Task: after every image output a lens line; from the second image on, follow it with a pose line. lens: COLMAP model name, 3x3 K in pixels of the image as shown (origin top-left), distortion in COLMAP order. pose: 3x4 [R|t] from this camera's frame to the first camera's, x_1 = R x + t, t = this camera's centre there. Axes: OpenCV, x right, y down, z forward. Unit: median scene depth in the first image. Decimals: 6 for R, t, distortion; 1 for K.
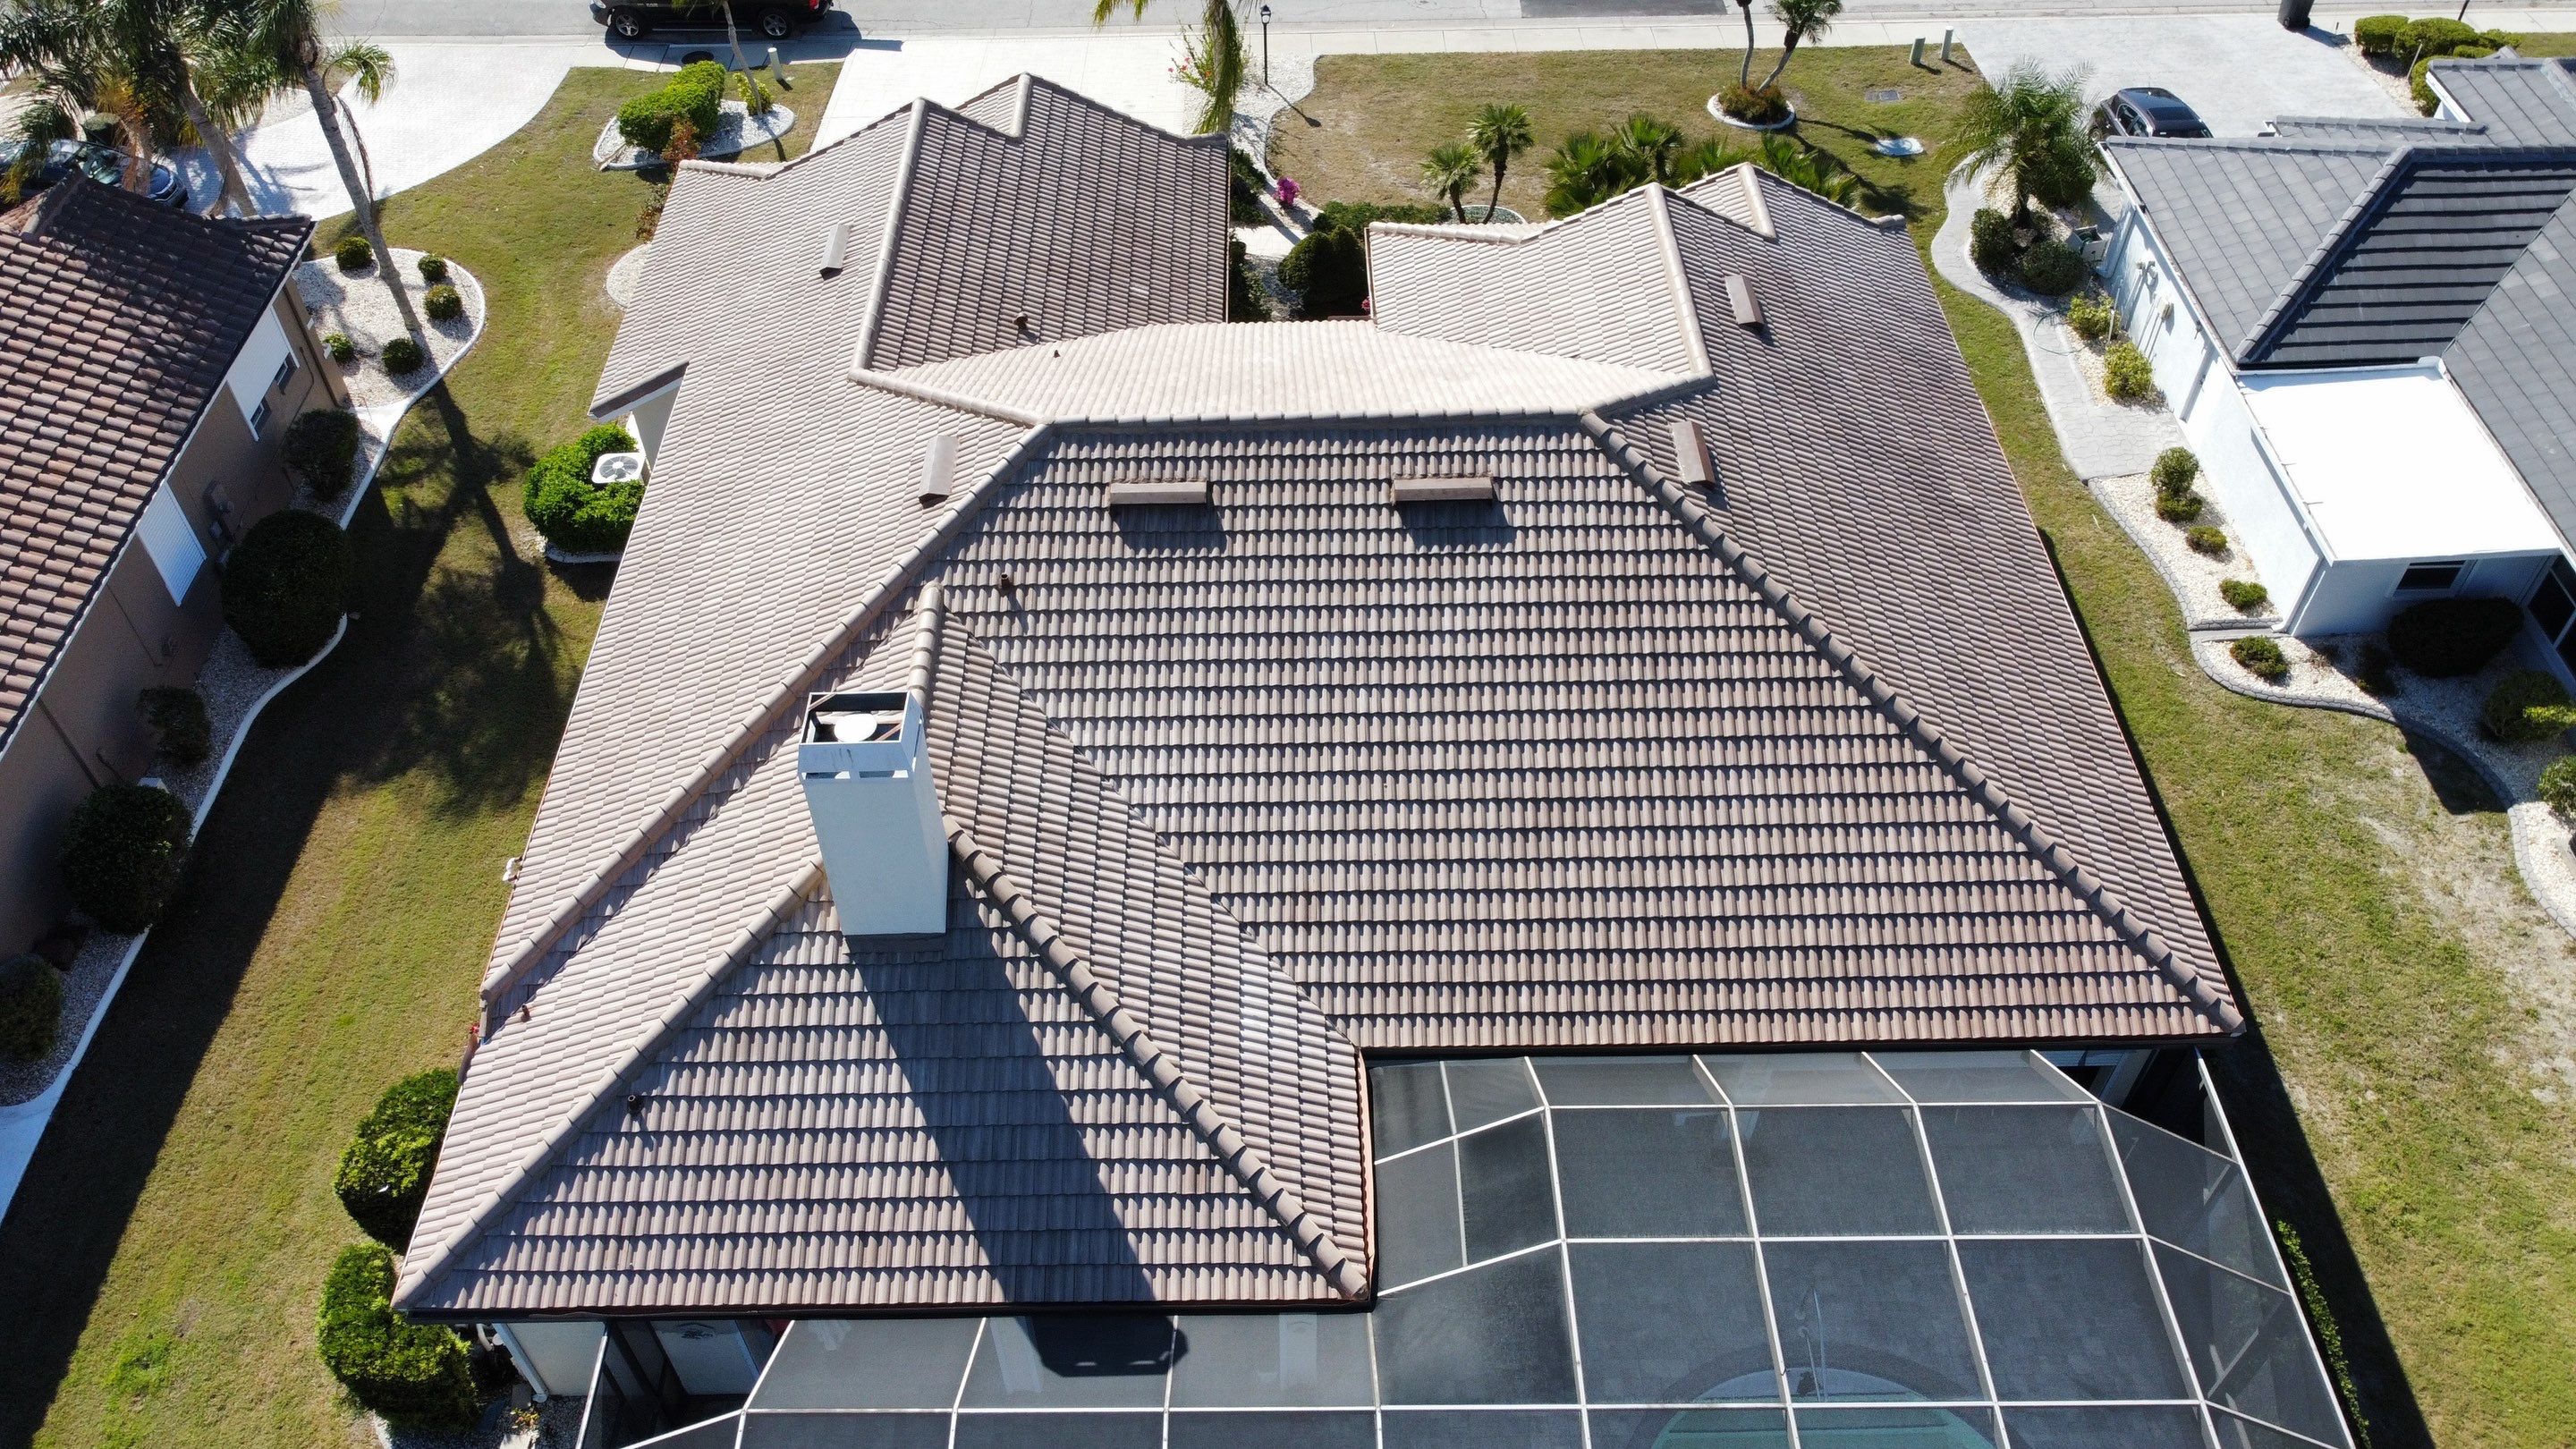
lens RADIAL K [[1932.5, 0, 1252.4], [0, 1932.5, 712.0], [0, 0, 1]] dist [-0.001439, -0.001272]
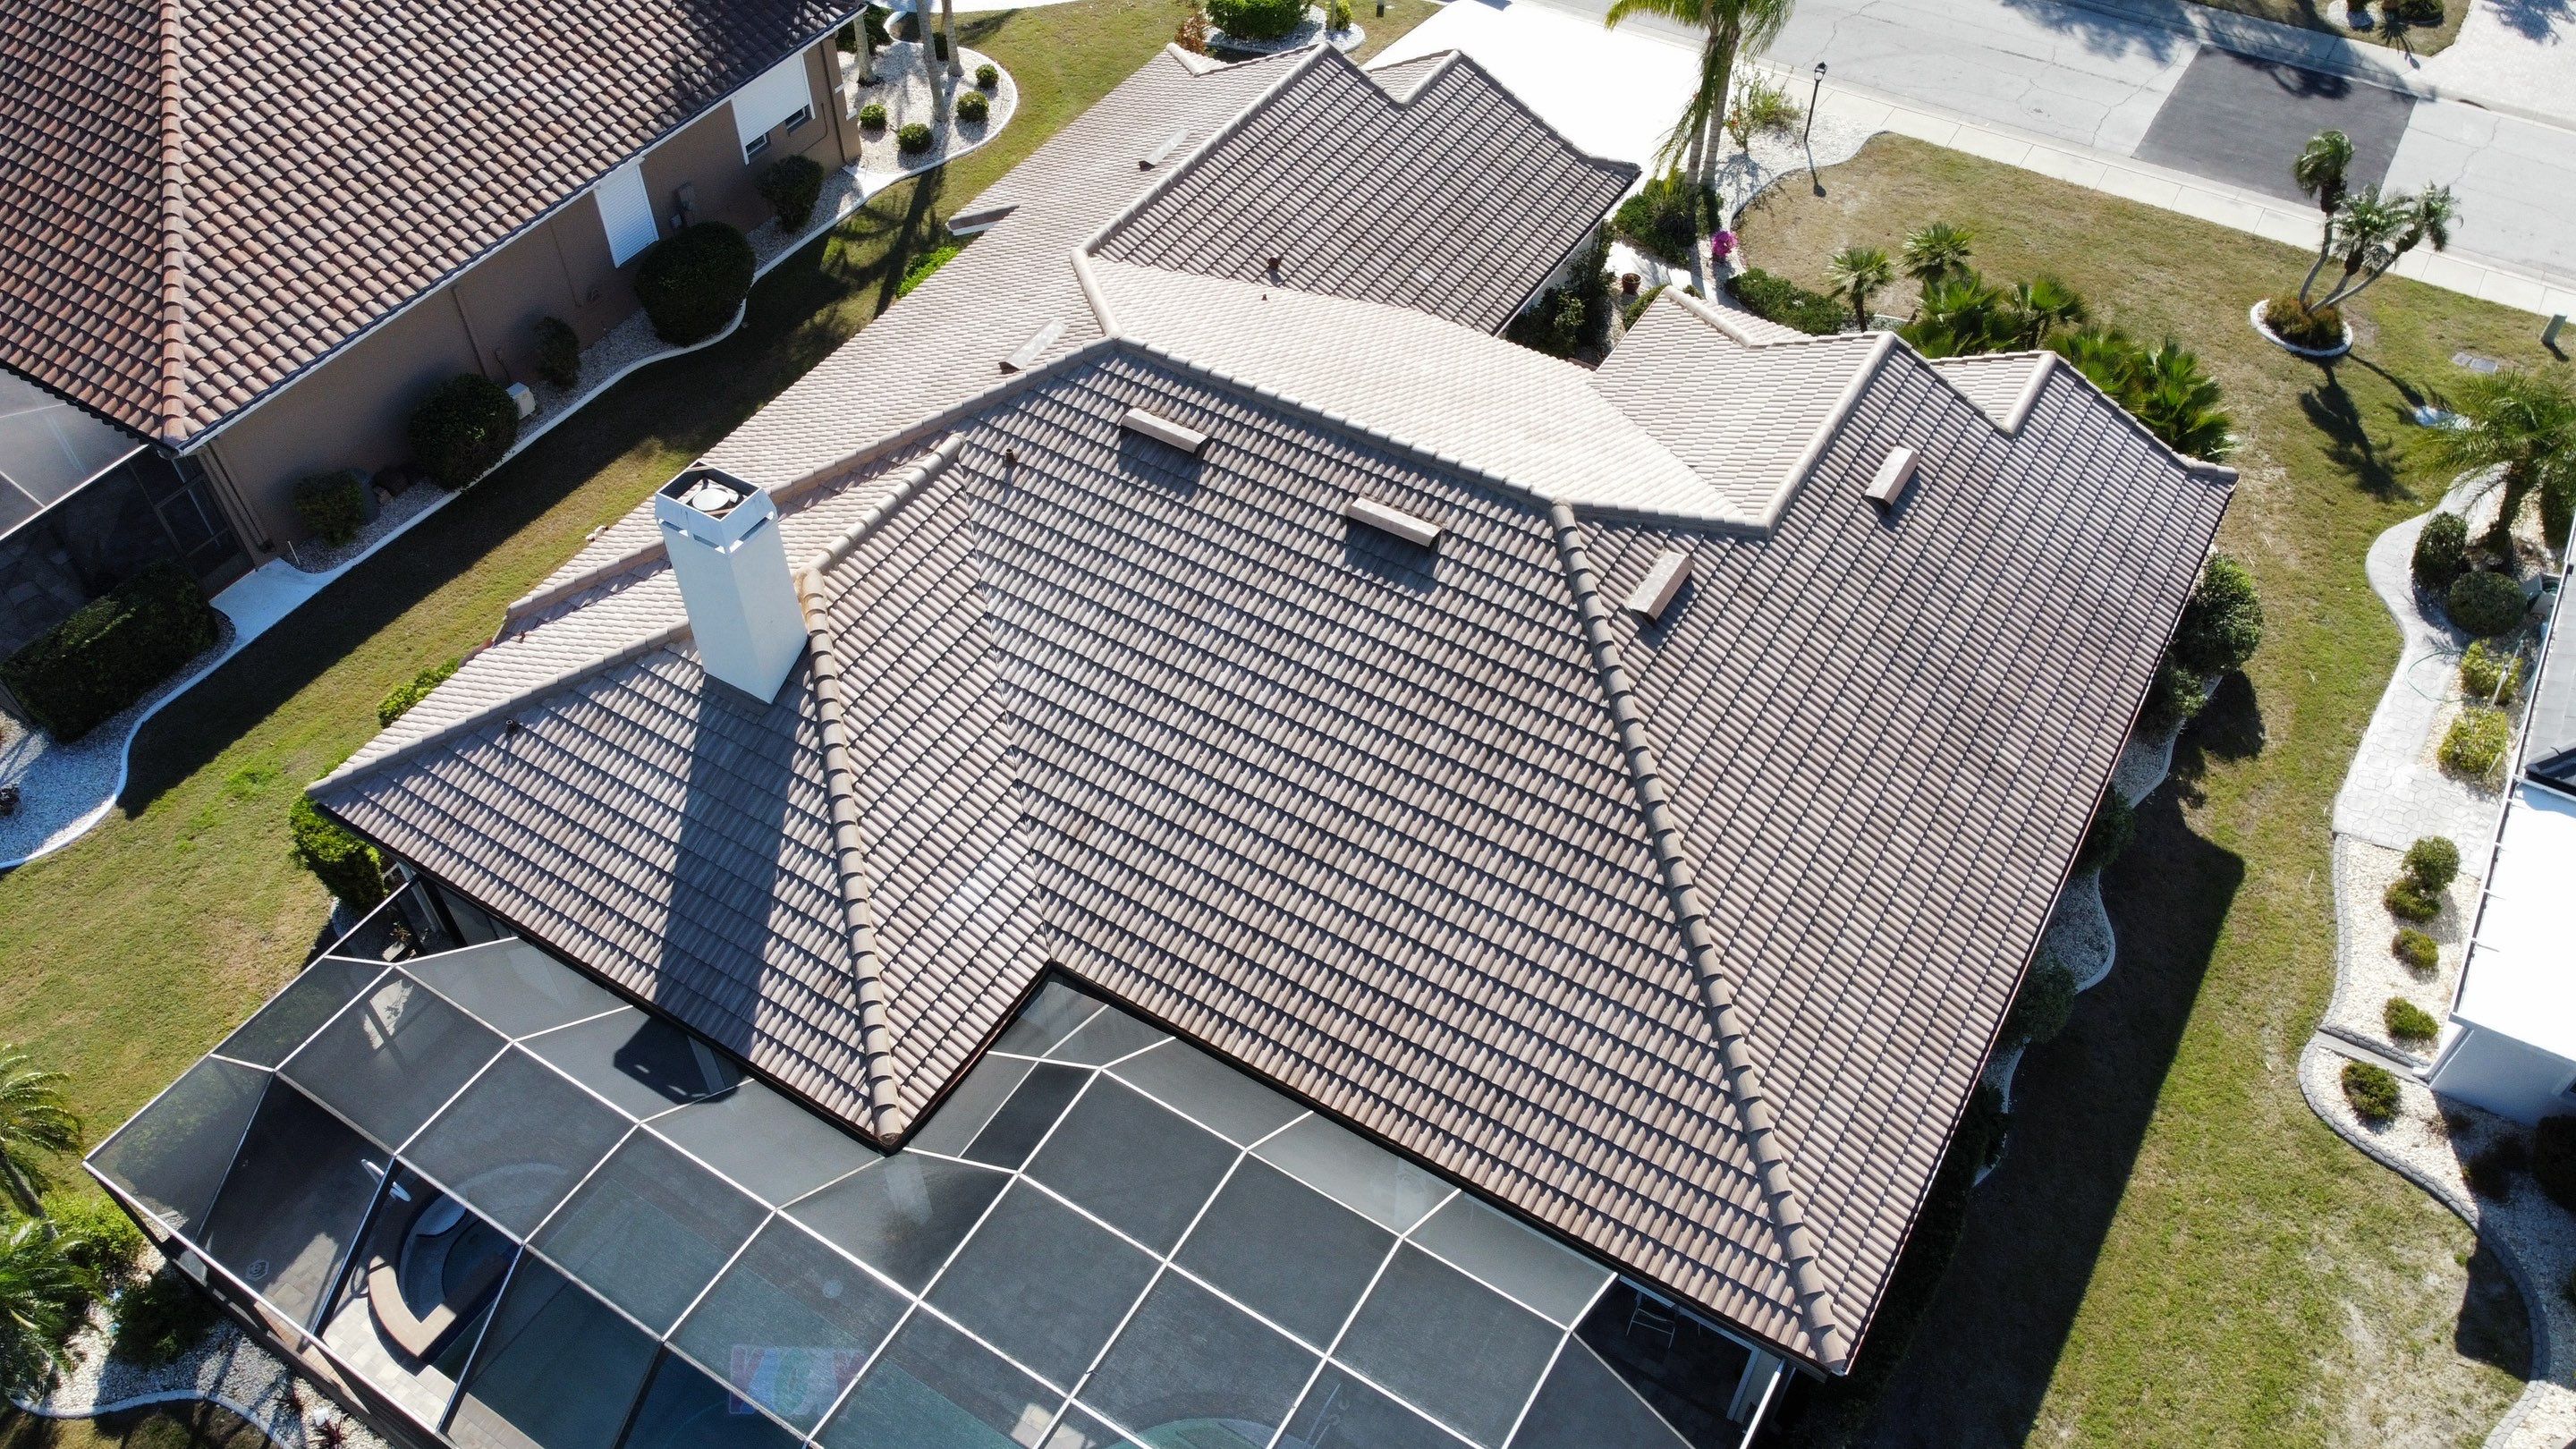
lens RADIAL K [[1932.5, 0, 1252.4], [0, 1932.5, 712.0], [0, 0, 1]] dist [-0.001439, -0.001272]
pose [[0.844065, 0.395675, -0.361933, 0.457248], [-0.387610, 0.916589, 0.098093, -0.096725], [0.370557, 0.057492, 0.927029, 0.029840]]
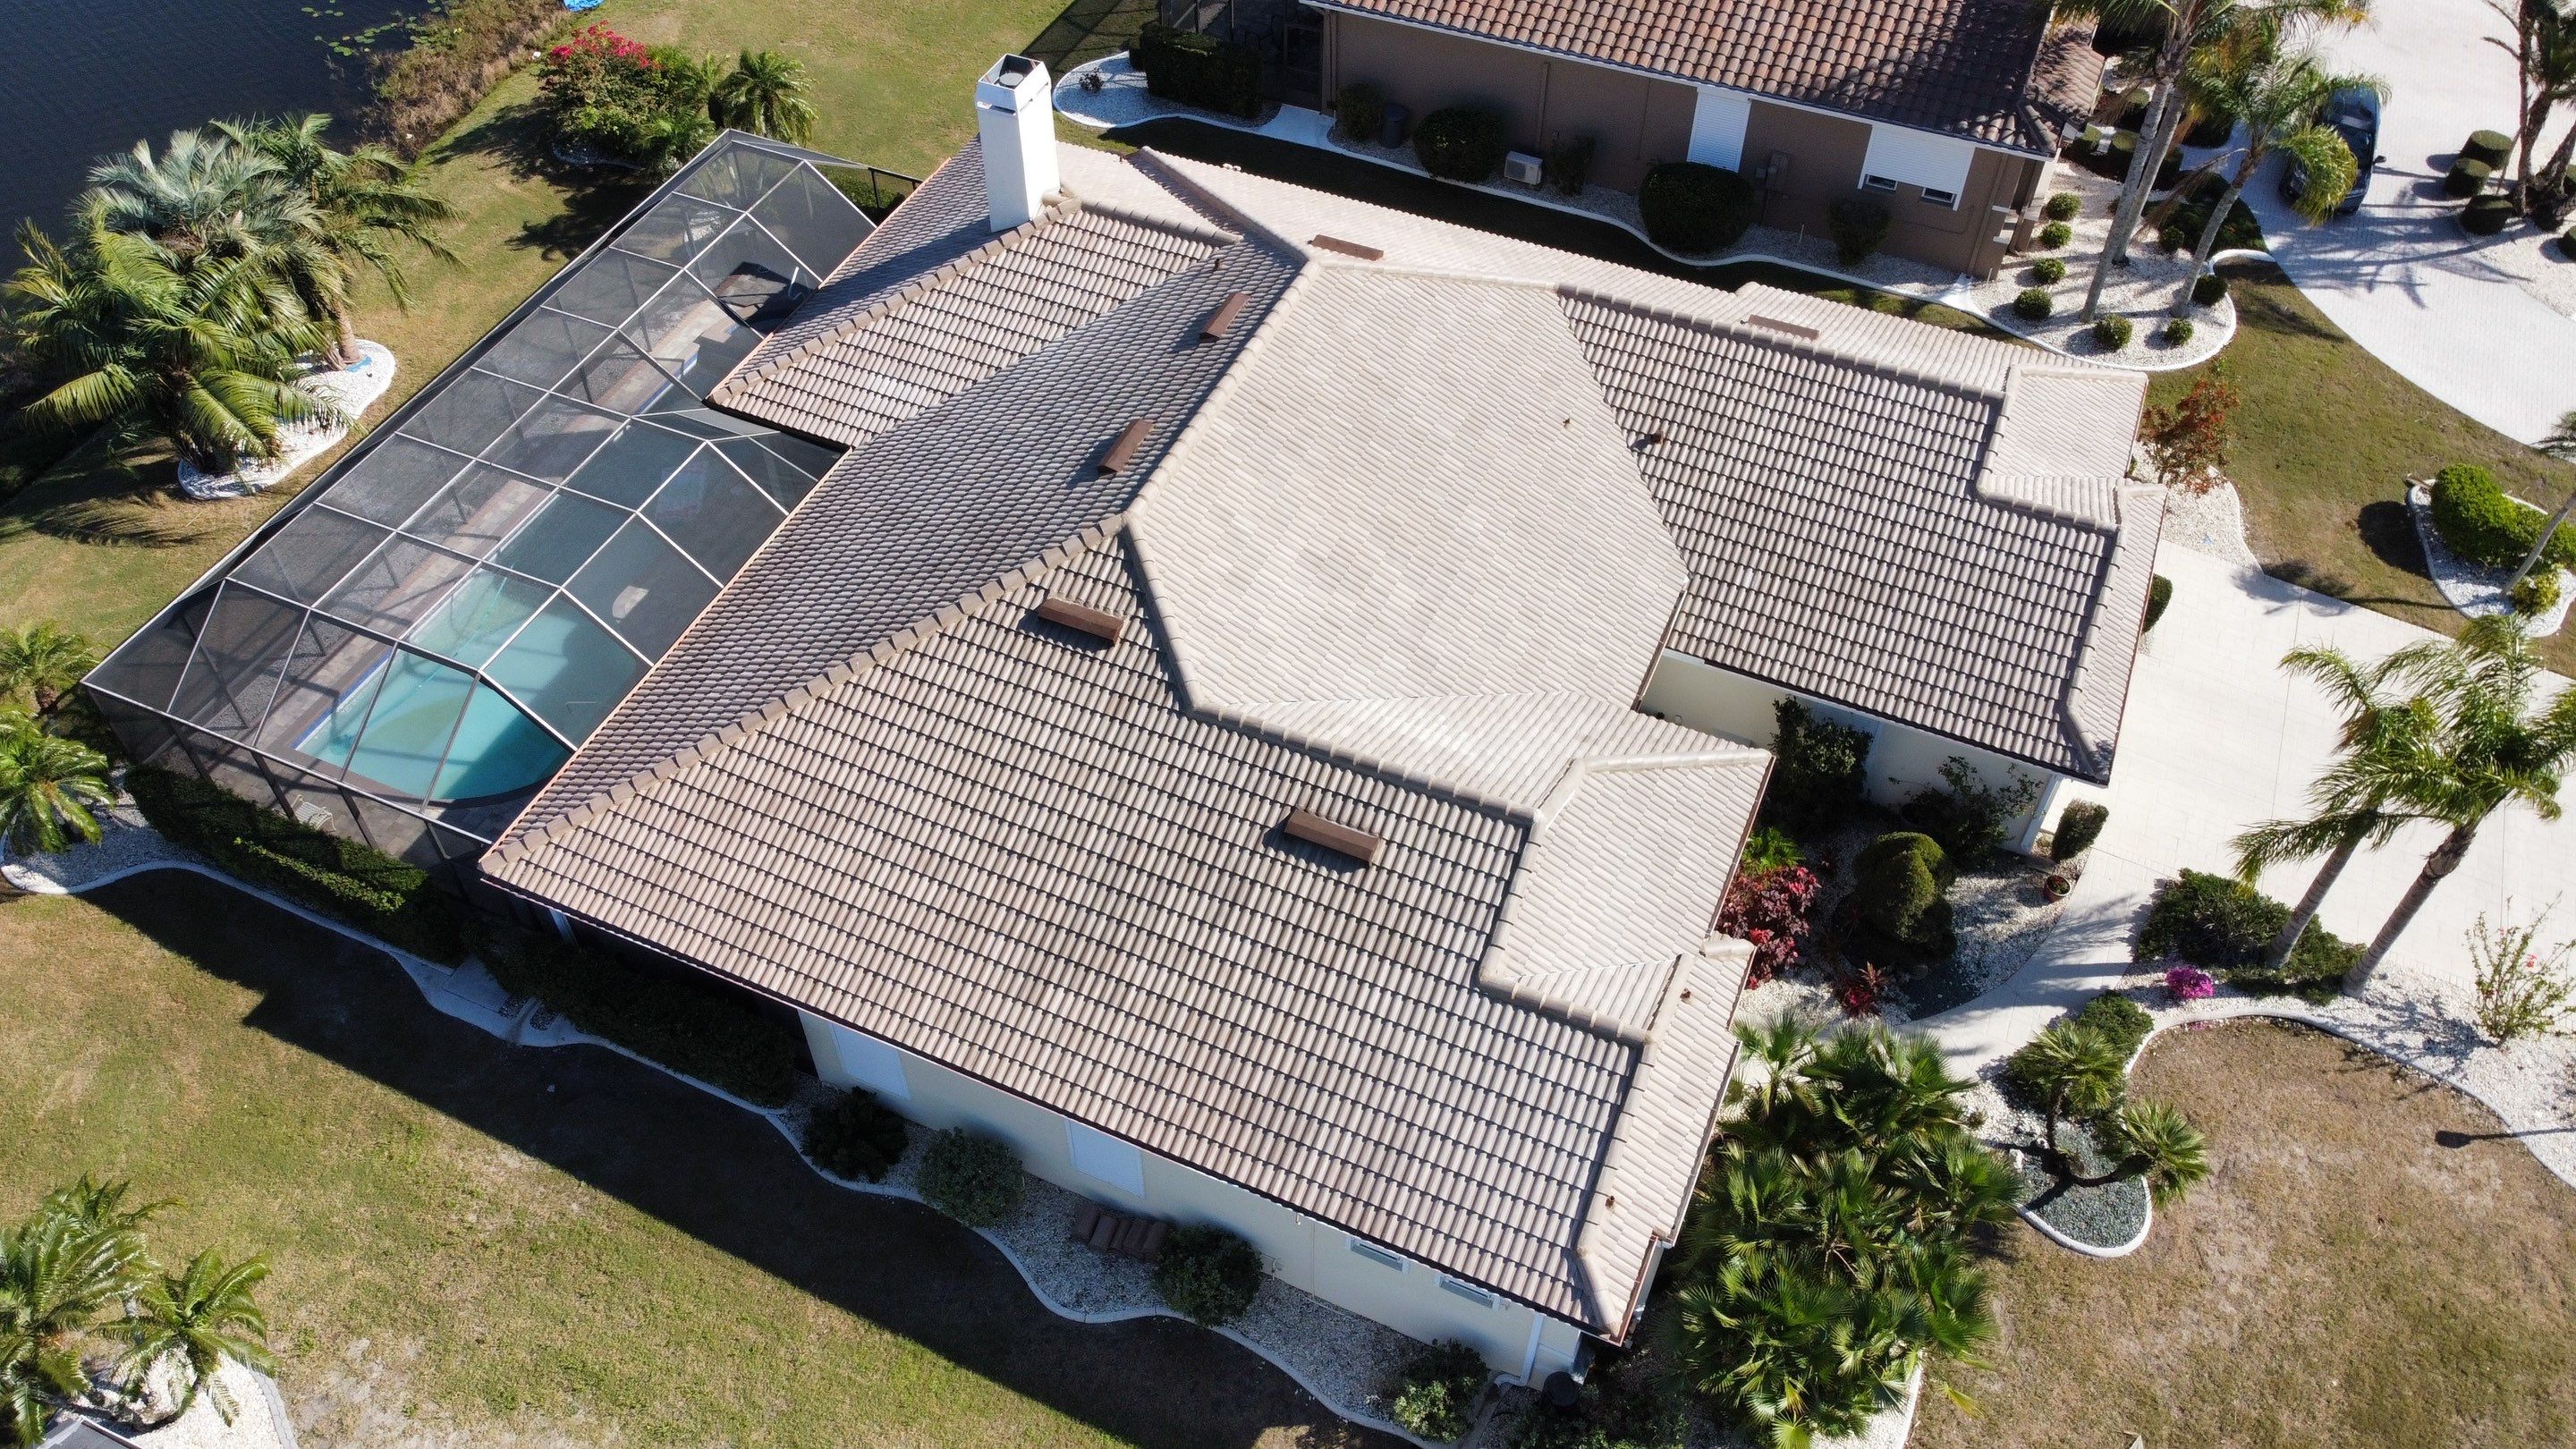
lens RADIAL K [[1924.6, 0, 1248.2], [0, 1924.6, 724.9], [0, 0, 1]] dist [-0.003266, -0.003192]
pose [[-0.414635, 0.691003, -0.592109, 0.919604], [-0.650740, 0.229678, 0.723731, -1.016805], [0.636094, 0.685392, 0.354431, 0.763157]]
